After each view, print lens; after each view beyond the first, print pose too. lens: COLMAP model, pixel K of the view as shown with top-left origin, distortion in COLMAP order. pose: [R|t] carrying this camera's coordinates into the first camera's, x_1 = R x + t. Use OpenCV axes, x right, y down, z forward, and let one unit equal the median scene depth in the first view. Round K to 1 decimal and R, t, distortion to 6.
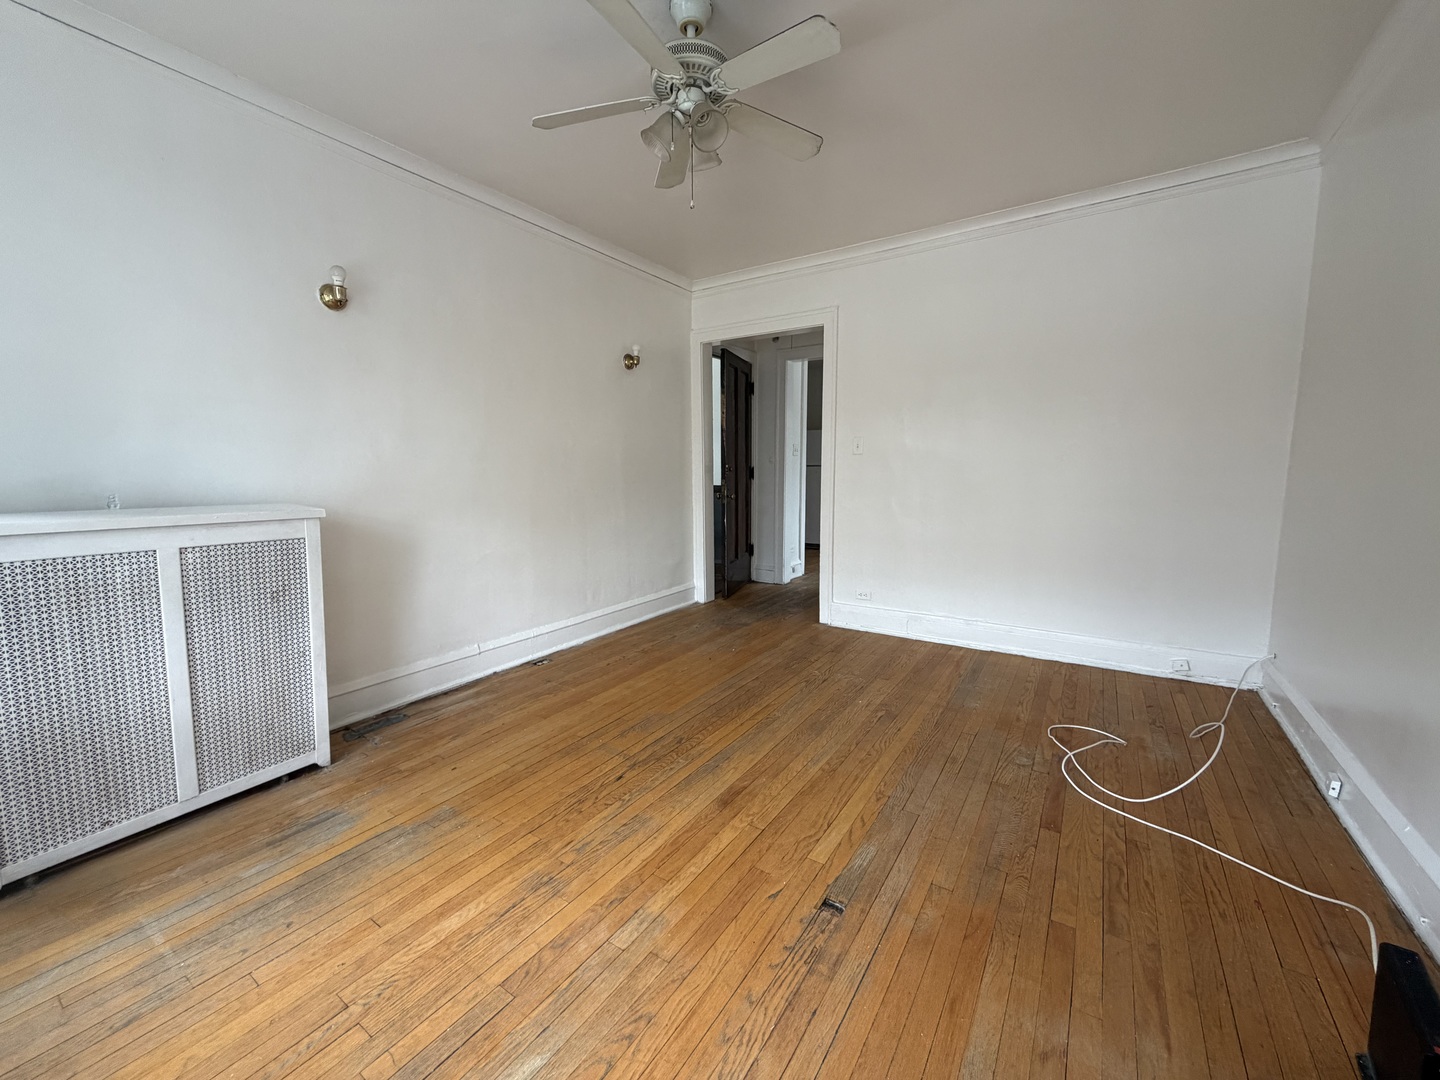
lens RADIAL K [[573.3, 0, 716.7], [0, 573.3, 538.3], [0, 0, 1]] dist [0.000520, 0.000117]
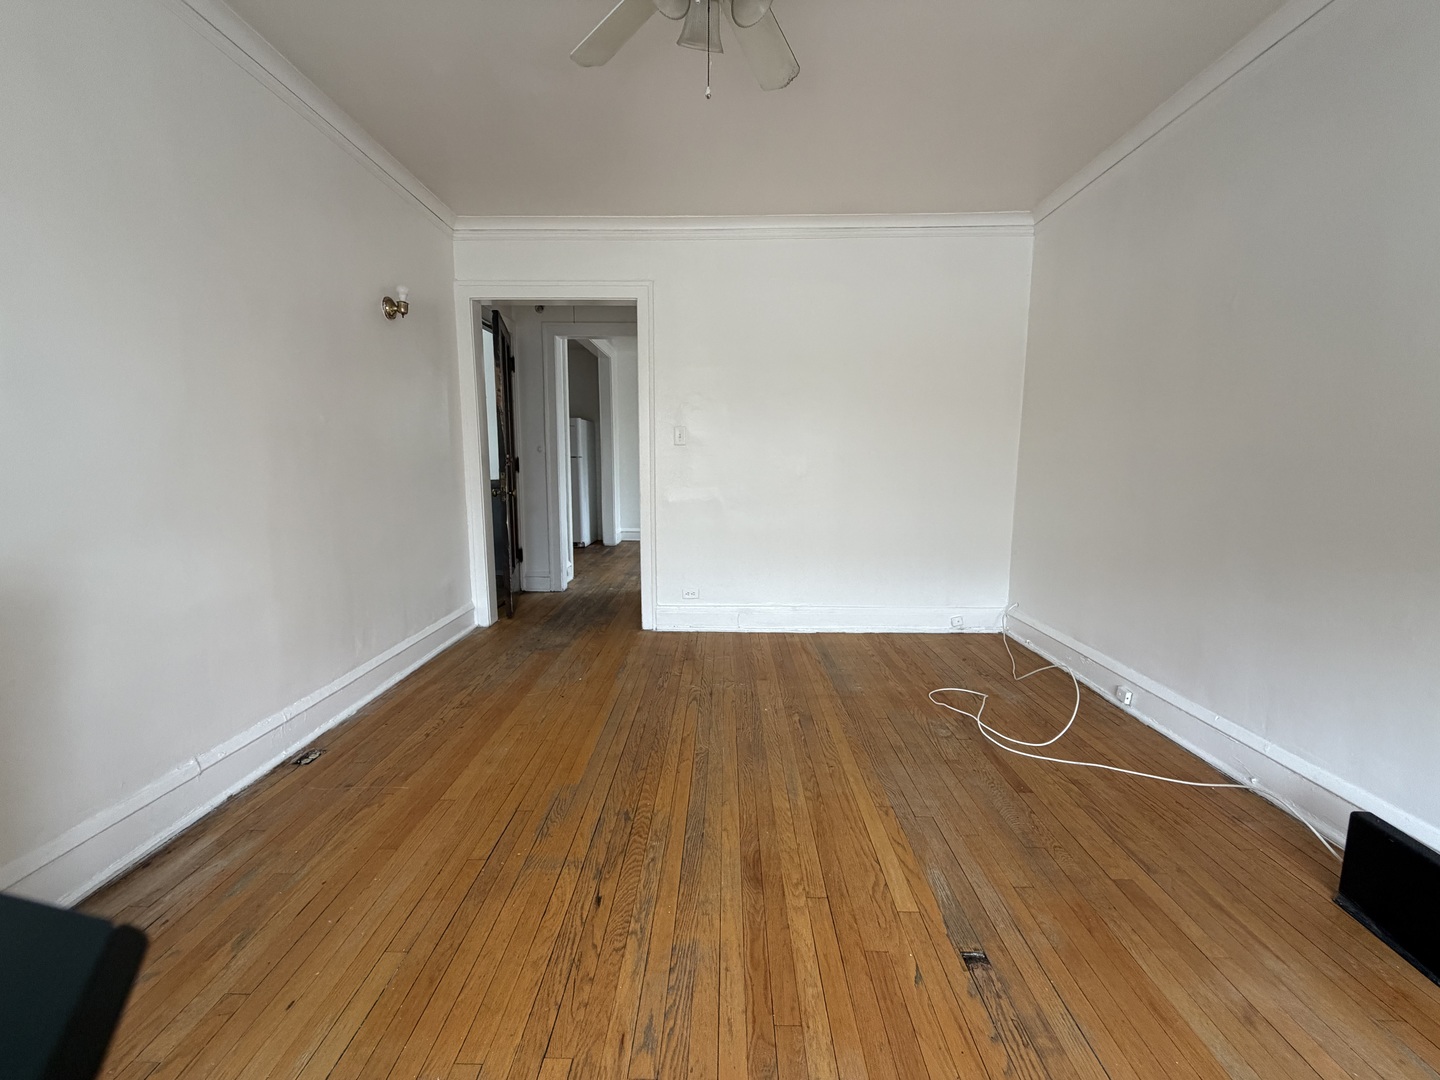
lens RADIAL K [[573.3, 0, 716.7], [0, 573.3, 538.3], [0, 0, 1]] dist [0.000520, 0.000117]
pose [[0.840846, -0.065345, 0.537316, -0.289363], [0.058360, 0.997844, 0.030024, -0.025719], [-0.538119, 0.006112, 0.842847, 0.242617]]
